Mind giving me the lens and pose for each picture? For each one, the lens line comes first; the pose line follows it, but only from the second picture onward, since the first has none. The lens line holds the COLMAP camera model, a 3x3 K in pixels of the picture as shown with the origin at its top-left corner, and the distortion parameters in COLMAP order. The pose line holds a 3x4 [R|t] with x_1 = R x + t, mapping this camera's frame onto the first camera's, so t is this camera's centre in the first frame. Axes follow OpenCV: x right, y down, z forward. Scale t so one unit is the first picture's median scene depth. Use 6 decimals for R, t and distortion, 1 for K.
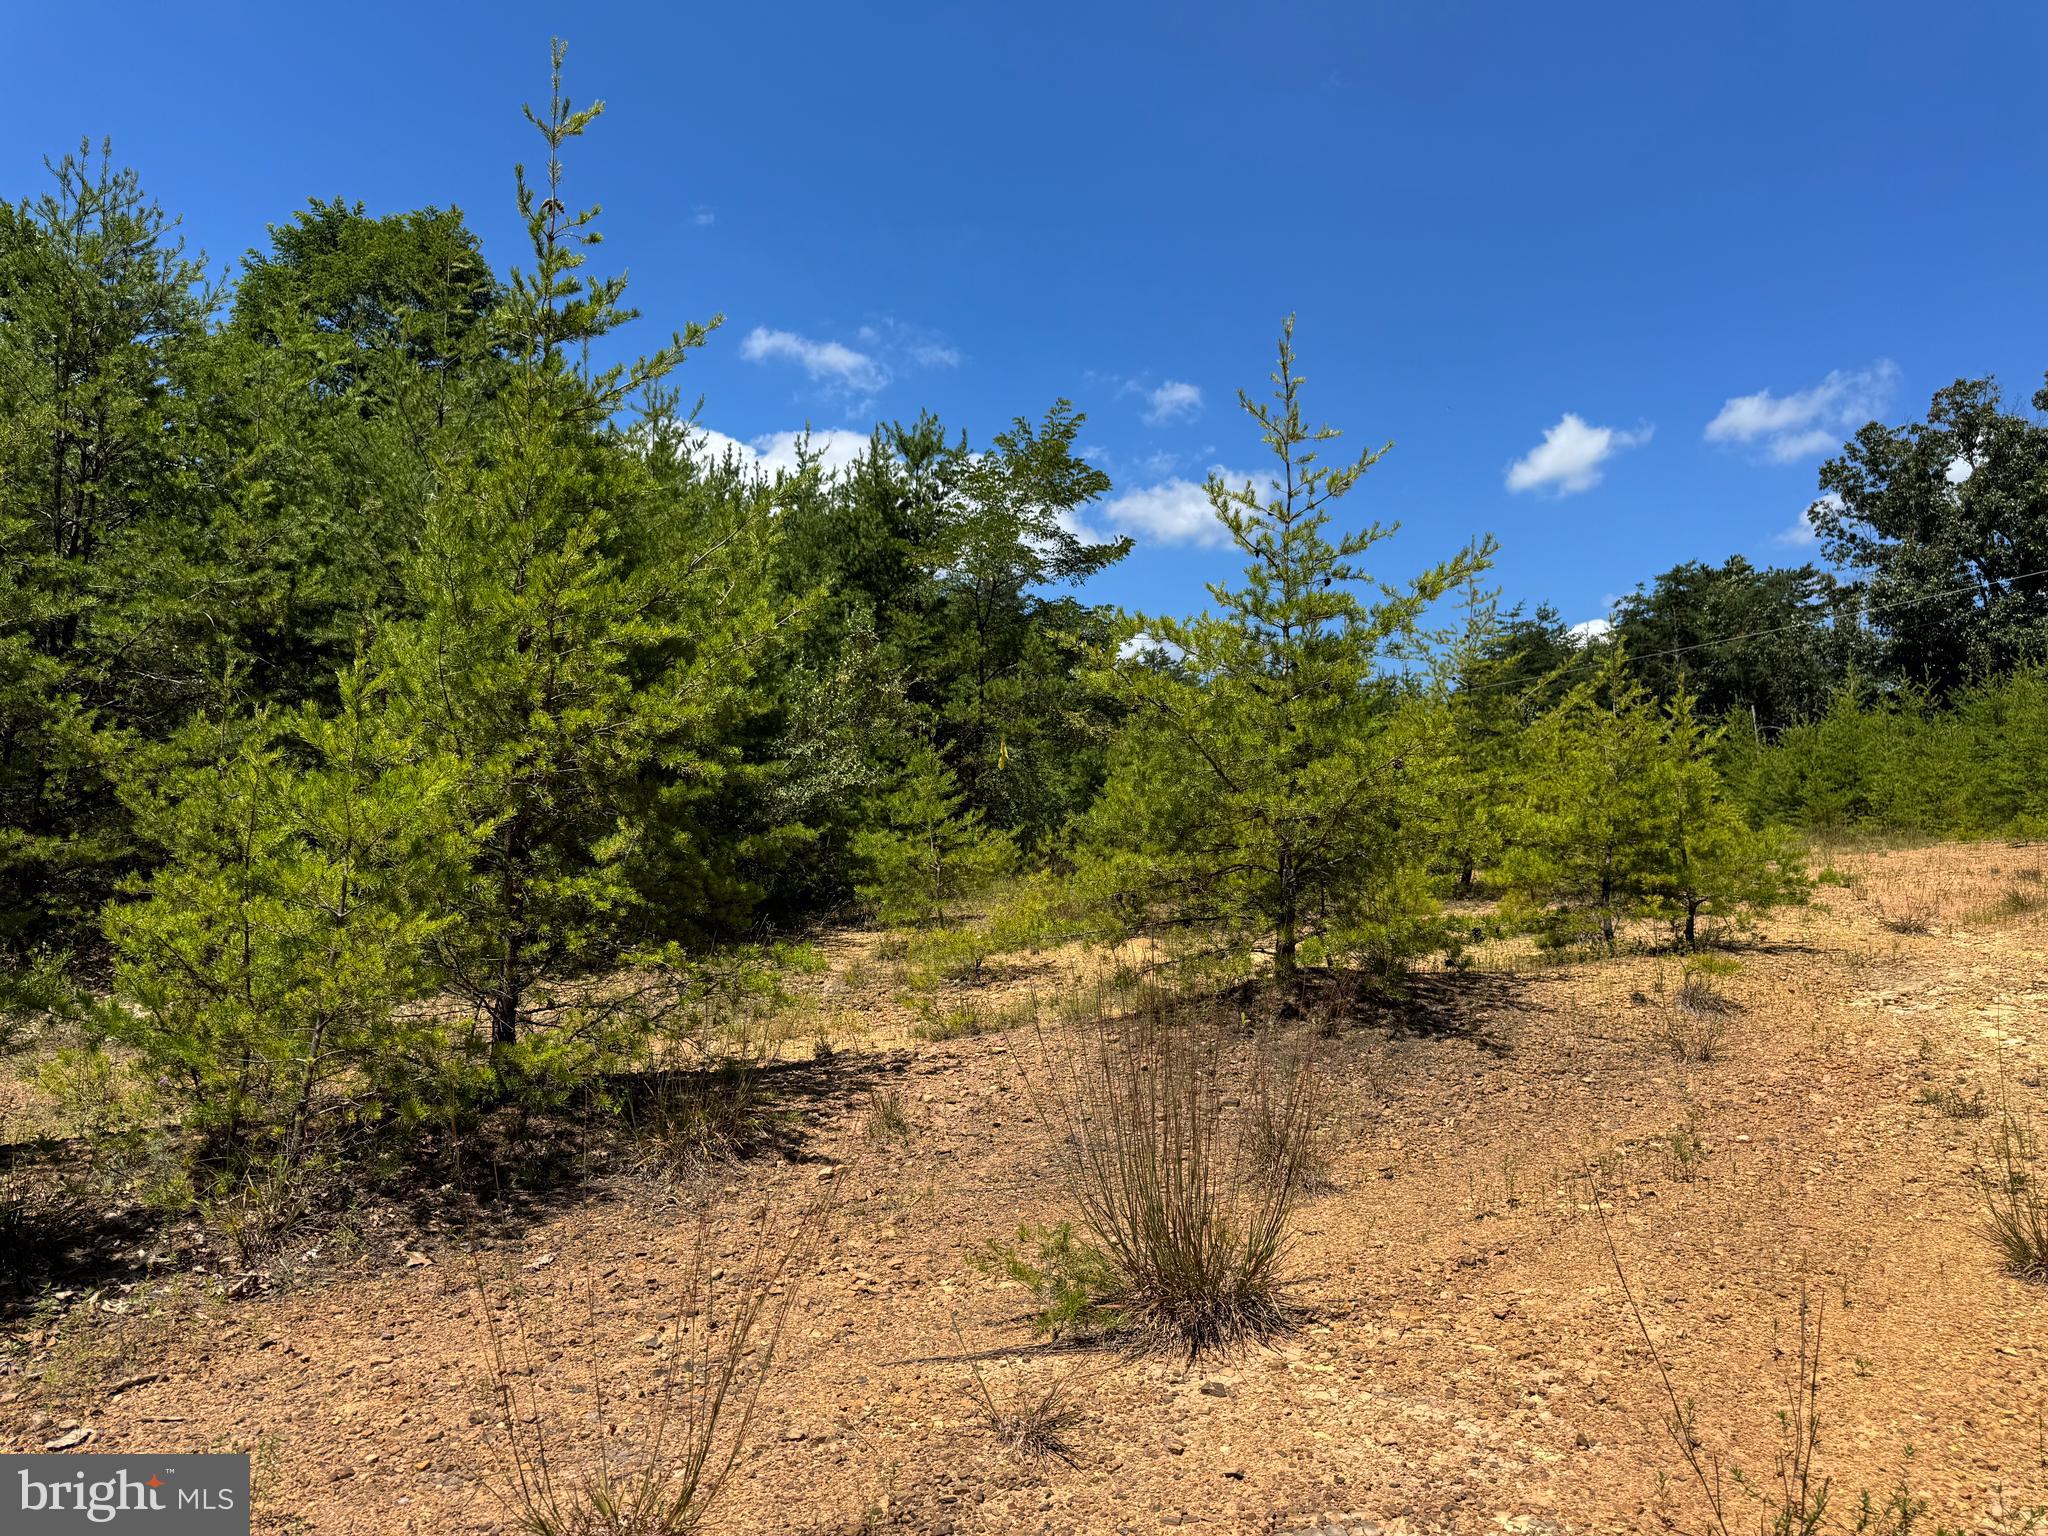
lens RADIAL K [[1430.8, 0, 1026.8], [0, 1430.8, 804.6], [0, 0, 1]] dist [-0.003178, -0.001503]
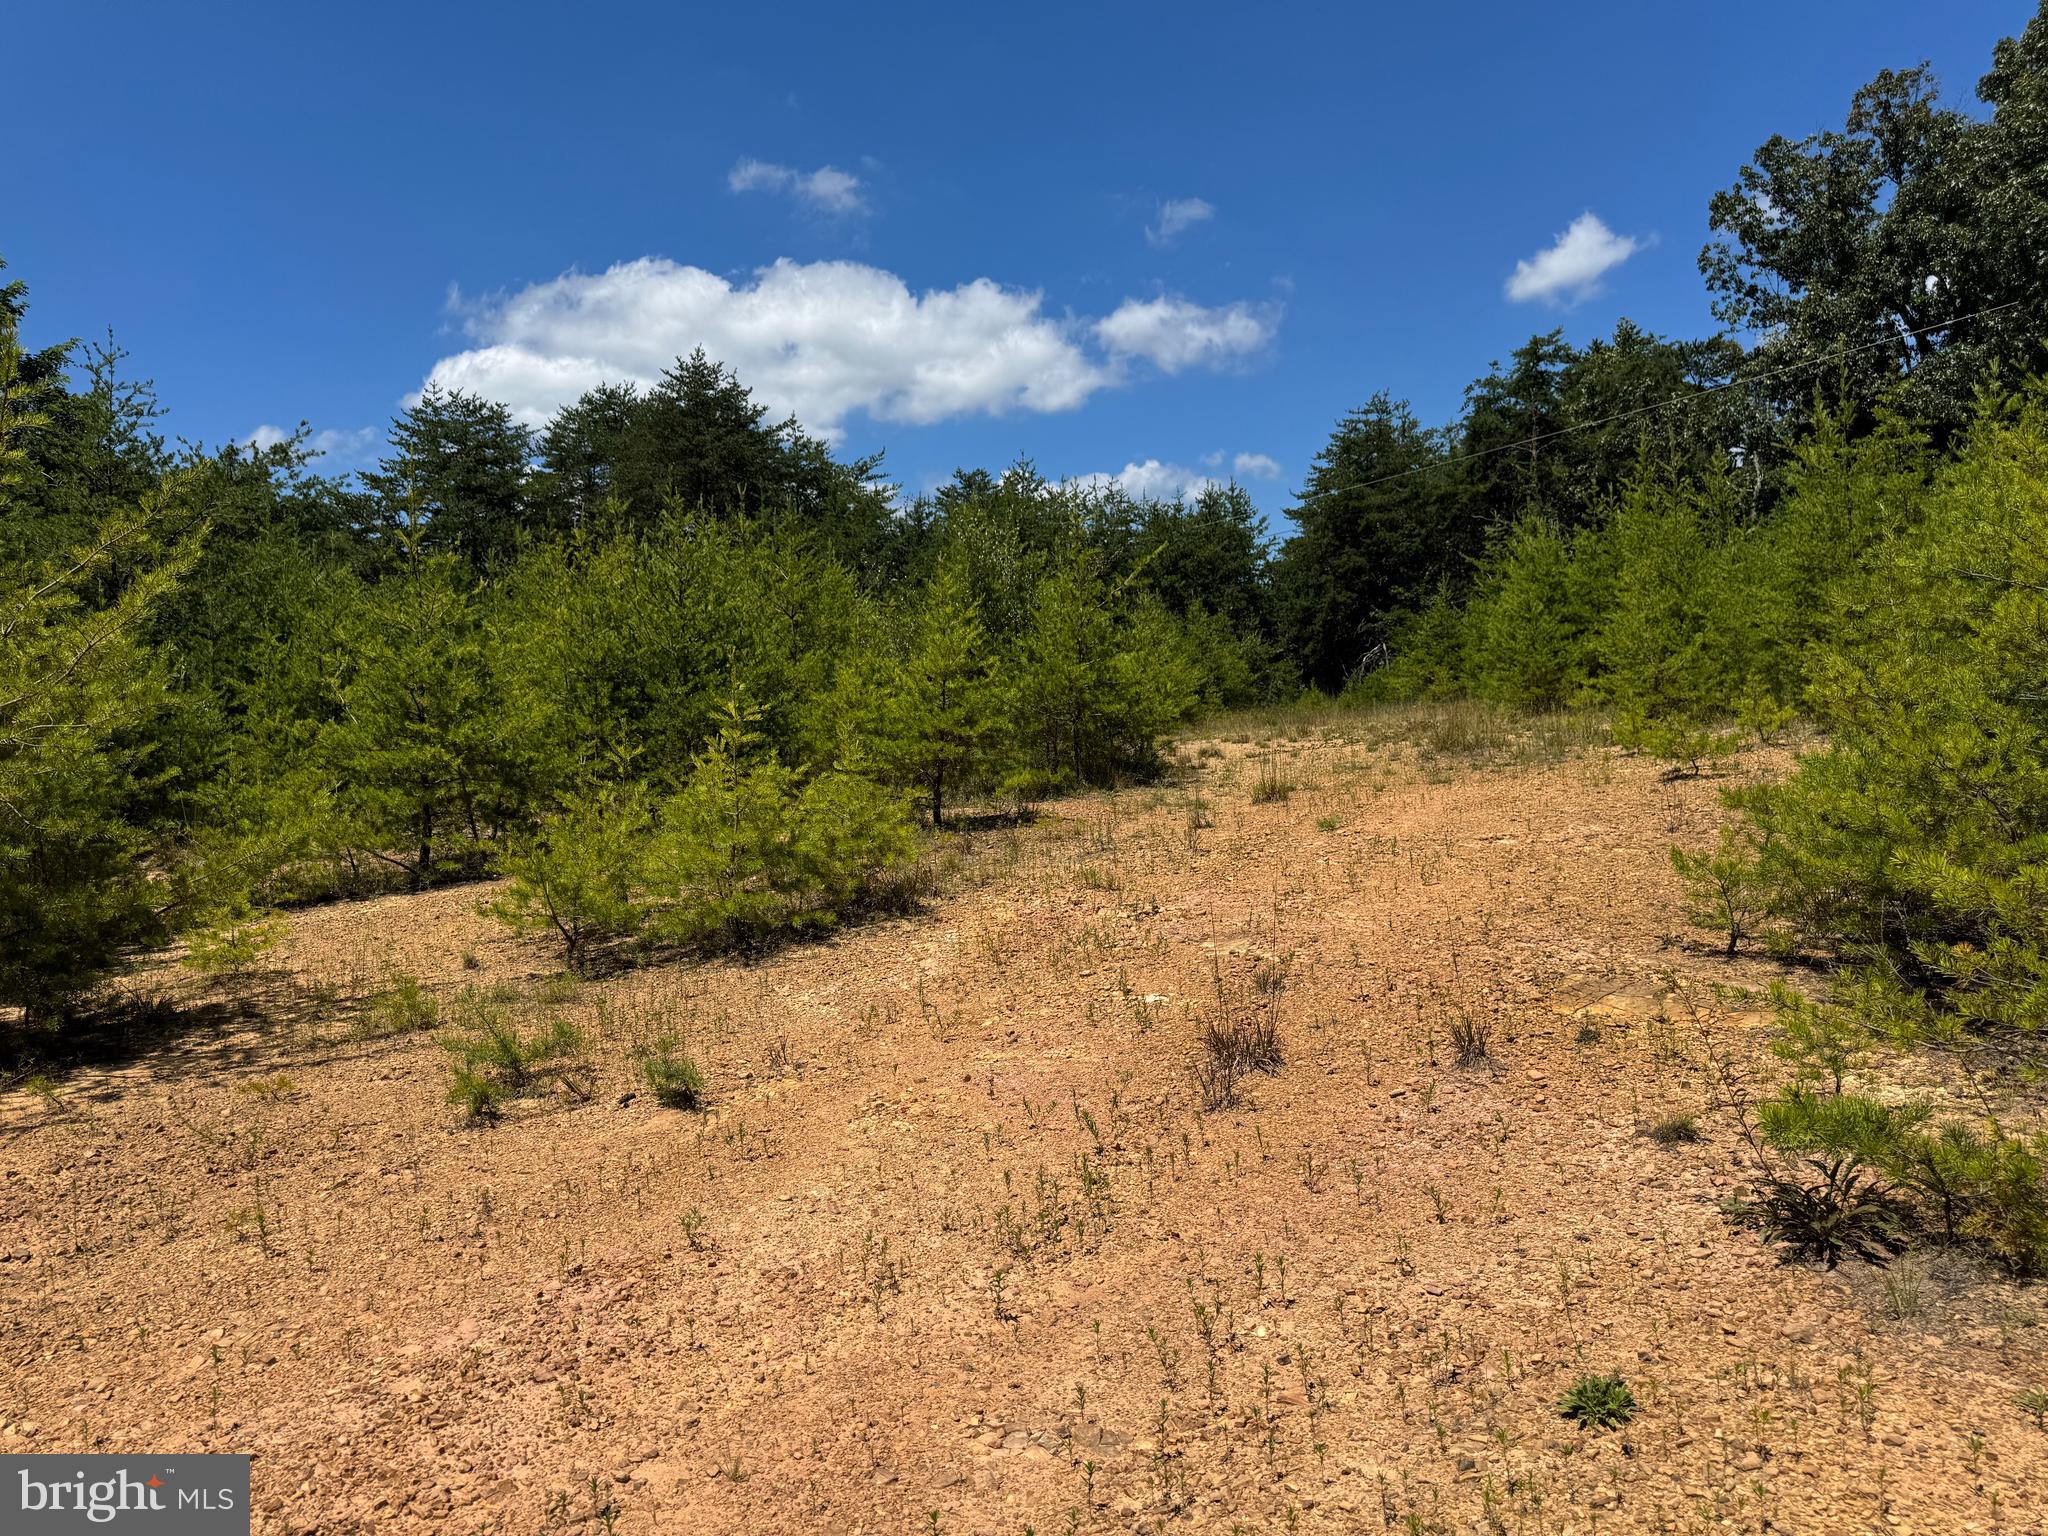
lens RADIAL K [[1430.8, 0, 1026.8], [0, 1430.8, 804.6], [0, 0, 1]] dist [-0.003178, -0.001503]
pose [[0.999283, -0.037618, -0.004227, 0.172235], [0.037855, 0.993190, 0.110182, -0.005456], [0.000053, -0.110263, 0.993902, 0.183269]]
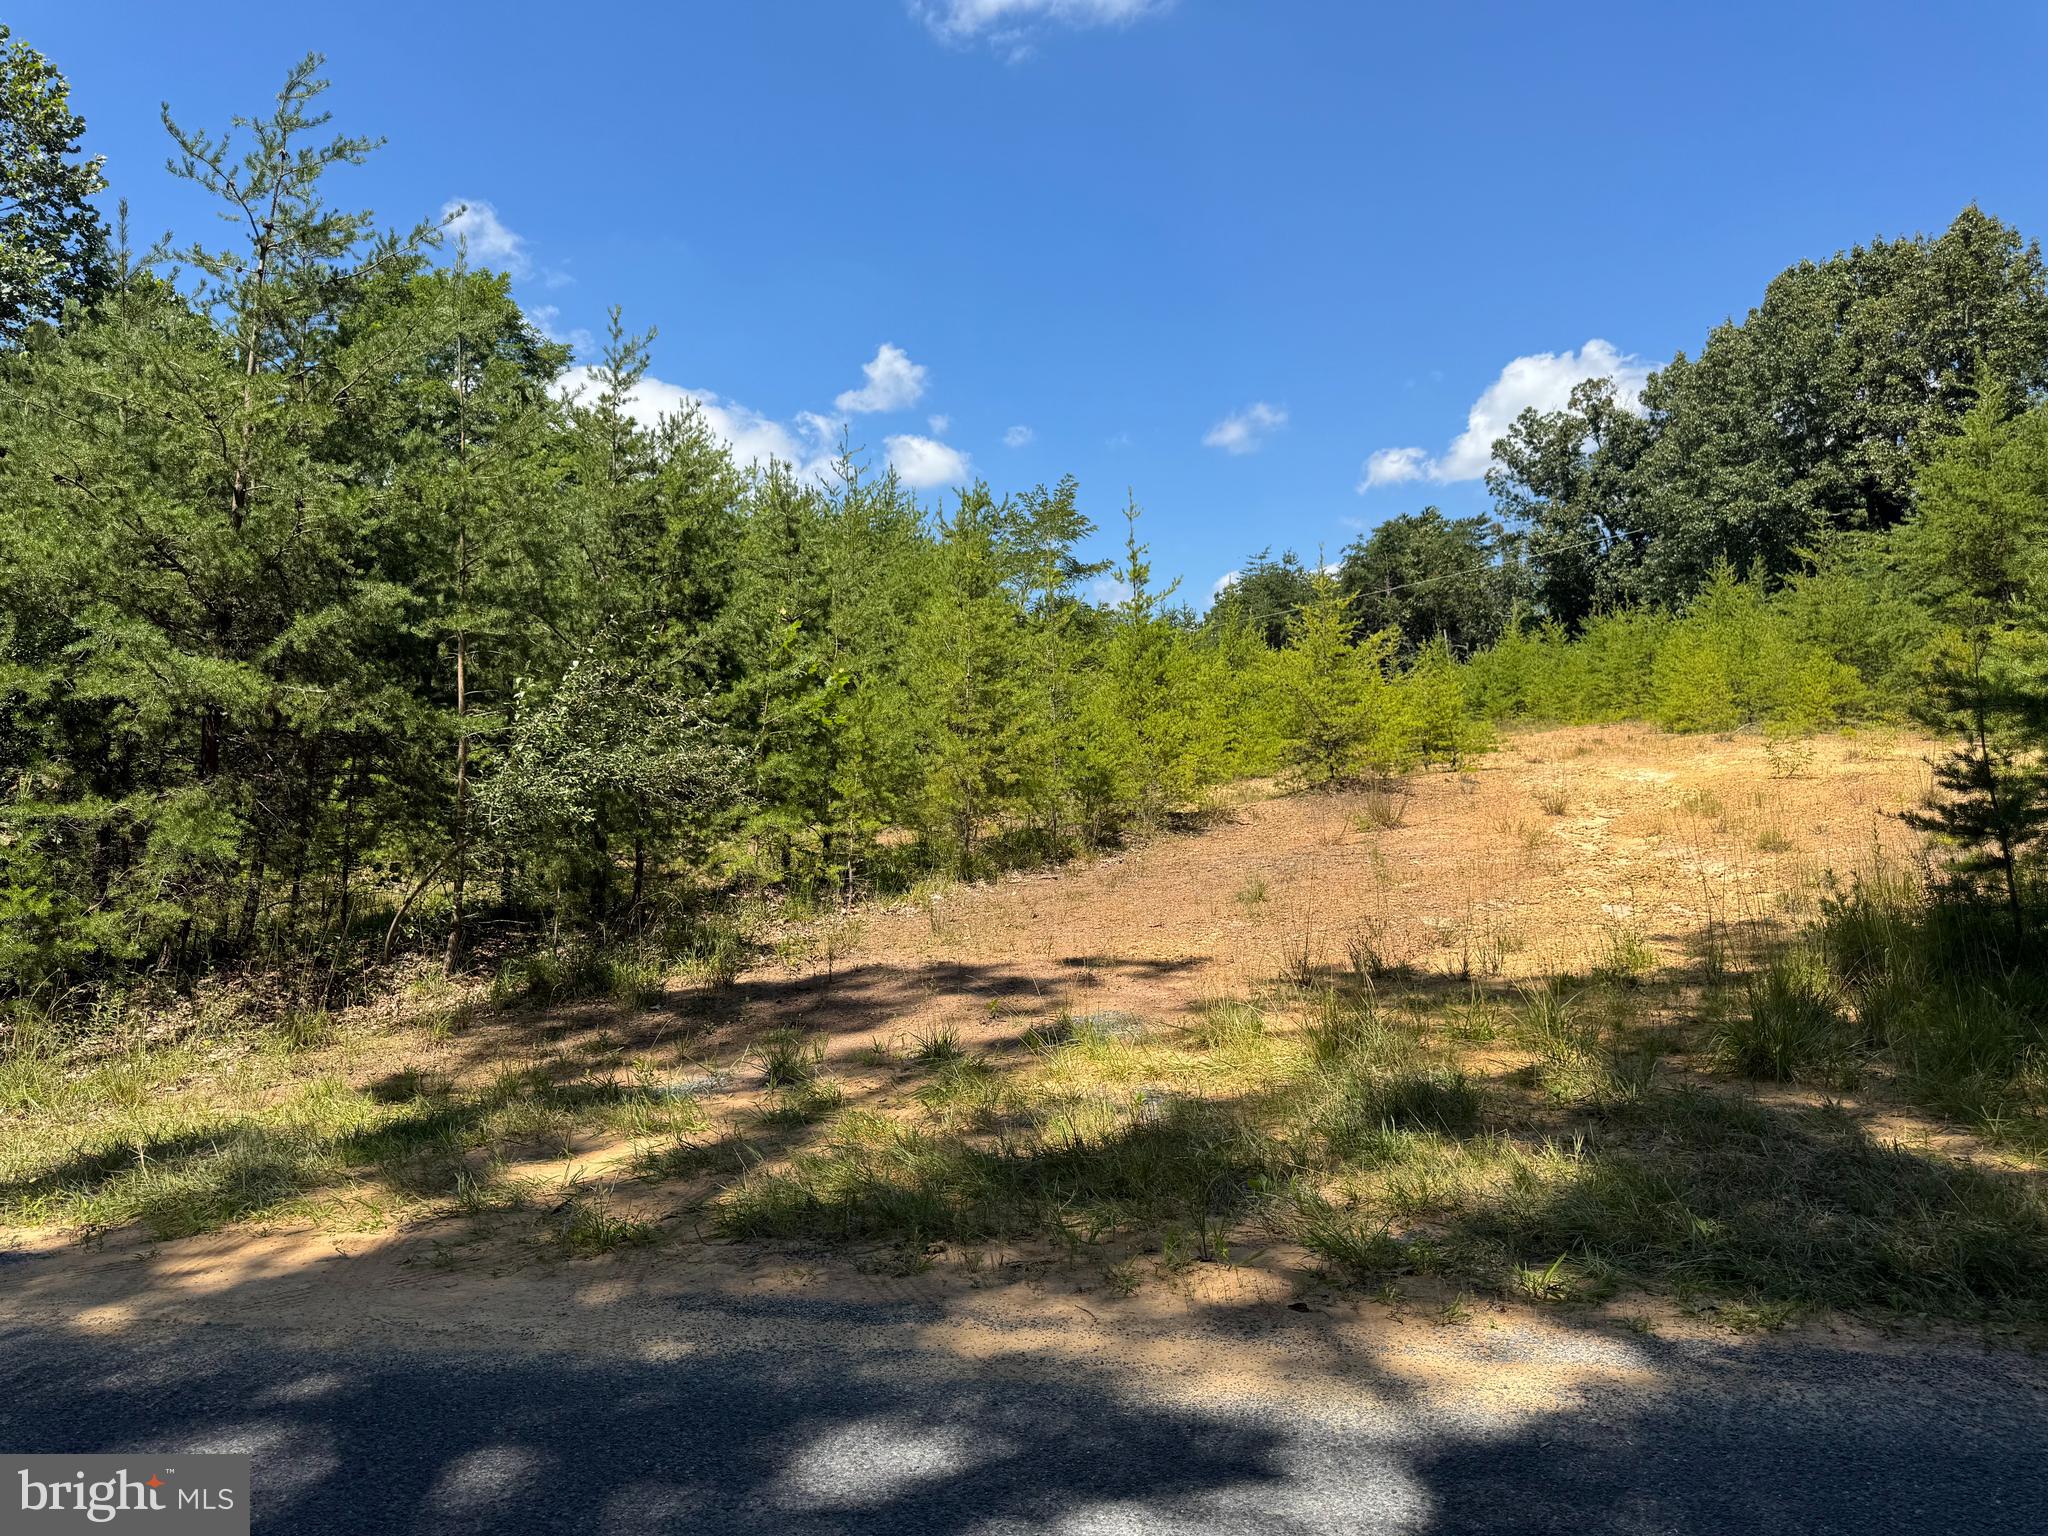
lens RADIAL K [[1444.3, 0, 1021.4], [0, 1444.3, 806.4], [0, 0, 1]] dist [0.120814, -0.202061]
pose [[0.980124, -0.046422, 0.192880, -0.140950], [0.034976, 0.997443, 0.062330, -0.004455], [-0.195280, -0.054345, 0.979241, -0.247083]]
